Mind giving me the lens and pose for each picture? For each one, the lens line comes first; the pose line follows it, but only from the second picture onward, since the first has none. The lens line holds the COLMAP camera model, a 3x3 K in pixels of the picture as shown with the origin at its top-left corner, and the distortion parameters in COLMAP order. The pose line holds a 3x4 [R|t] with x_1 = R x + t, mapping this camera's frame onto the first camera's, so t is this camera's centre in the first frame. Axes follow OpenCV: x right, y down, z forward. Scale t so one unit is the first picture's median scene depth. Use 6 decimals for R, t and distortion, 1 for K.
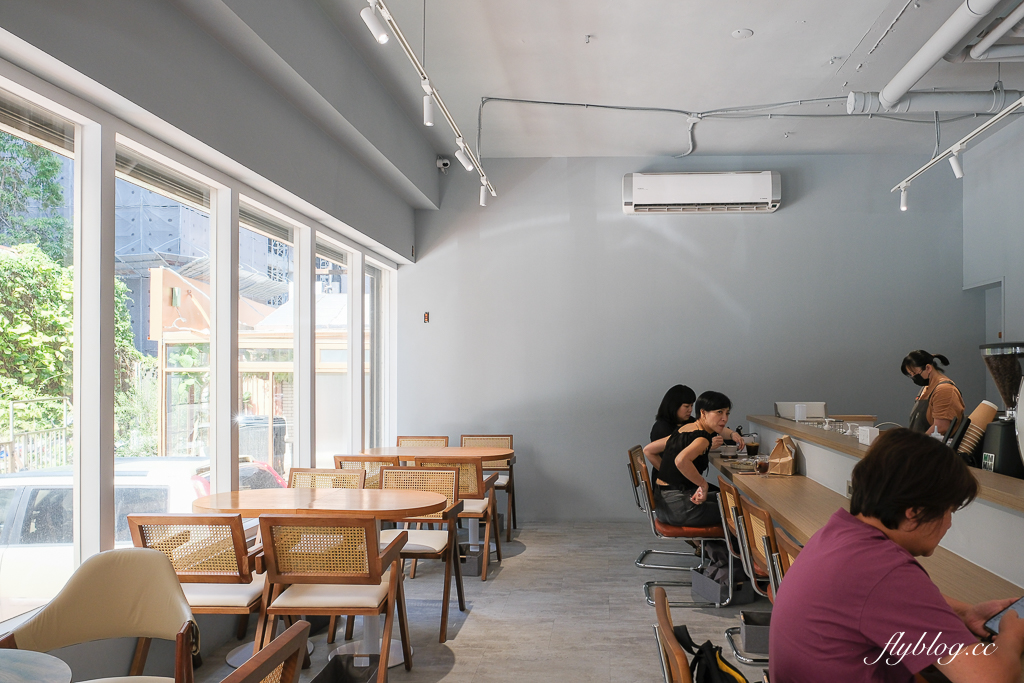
lens RADIAL K [[718.7, 0, 513.1], [0, 718.7, 346.5], [0, 0, 1]] dist [-0.013764, 0.000178]
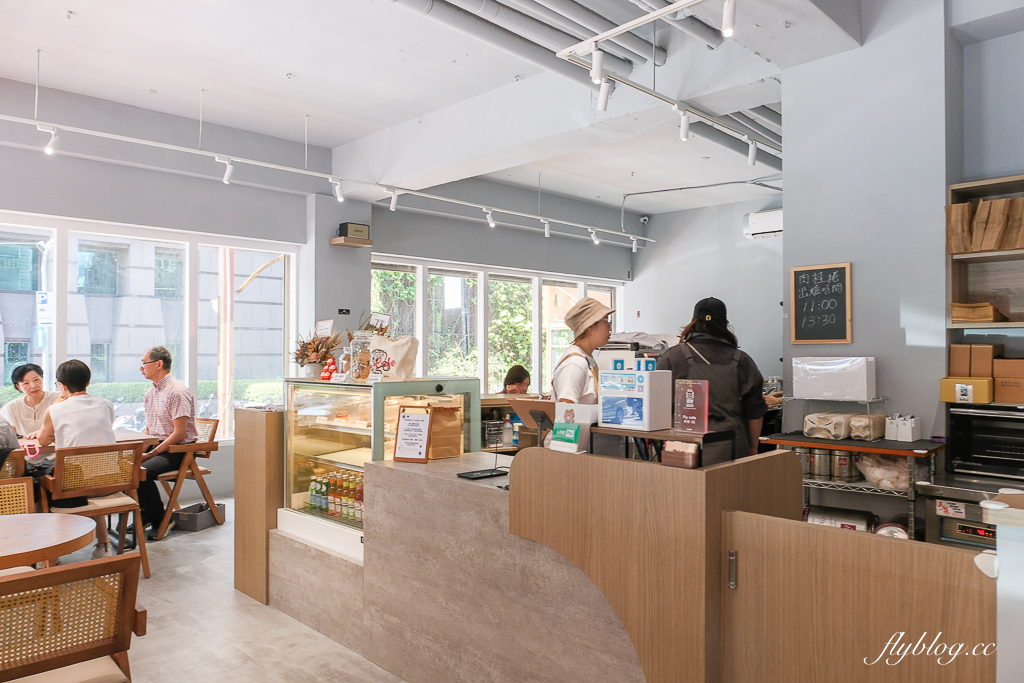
lens RADIAL K [[718.7, 0, 513.0], [0, 718.7, 341.2], [0, 0, 1]] dist [-0.013764, 0.000178]
pose [[0.772270, -0.000685, -0.635294, 0.257044], [0.015195, 0.999733, 0.017393, -0.004686], [0.635112, -0.023086, 0.772075, -0.164035]]
